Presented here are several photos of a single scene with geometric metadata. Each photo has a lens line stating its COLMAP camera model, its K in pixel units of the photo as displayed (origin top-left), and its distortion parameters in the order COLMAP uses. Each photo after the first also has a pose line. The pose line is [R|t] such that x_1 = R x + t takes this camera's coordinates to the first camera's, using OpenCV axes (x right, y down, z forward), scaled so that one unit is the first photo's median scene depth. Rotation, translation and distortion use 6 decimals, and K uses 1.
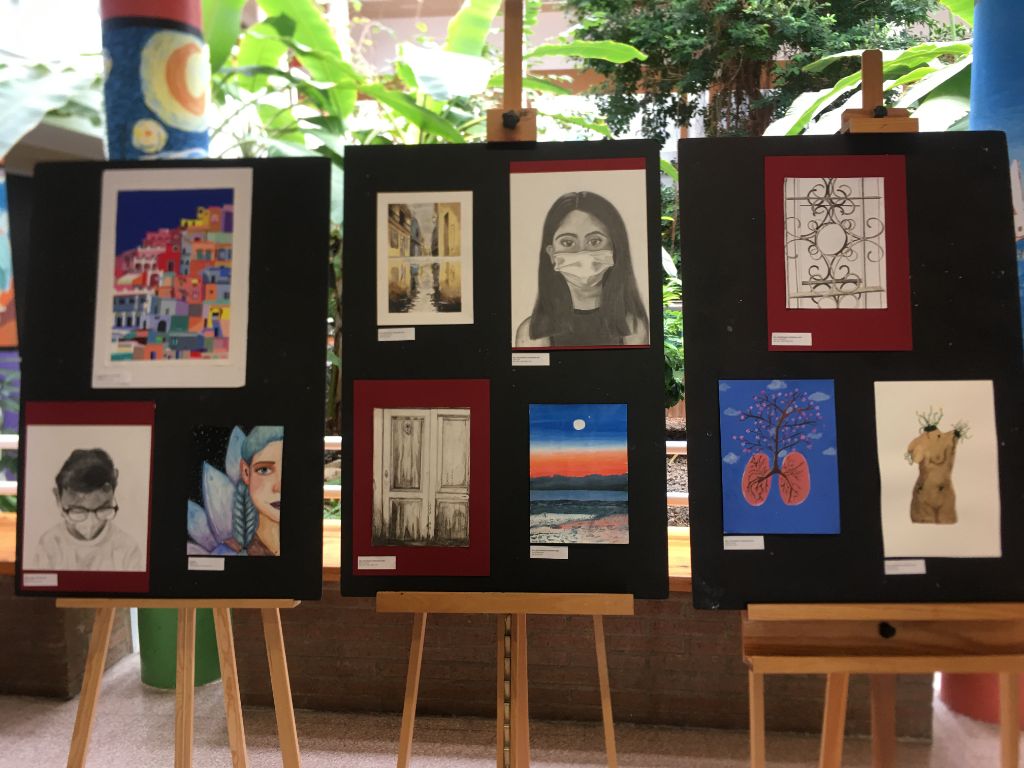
lens RADIAL K [[864.6, 0, 510.7], [0, 864.6, 381.1], [0, 0, 1]] dist [0.019306, 0.010479]
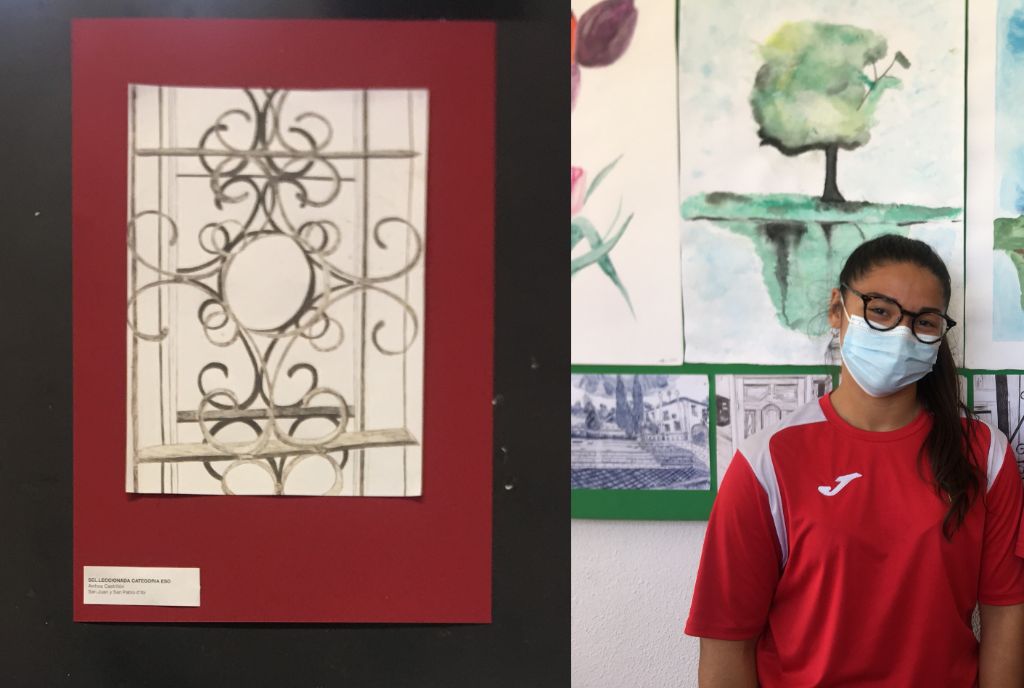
lens RADIAL K [[855.2, 0, 512.7], [0, 855.2, 346.0], [0, 0, 1]] dist [0.048020, 0.004740]
pose [[0.999227, -0.004195, 0.039077, 0.451125], [-0.000687, 0.992271, 0.124089, -0.180570], [-0.039296, -0.124020, 0.991501, 0.671078]]
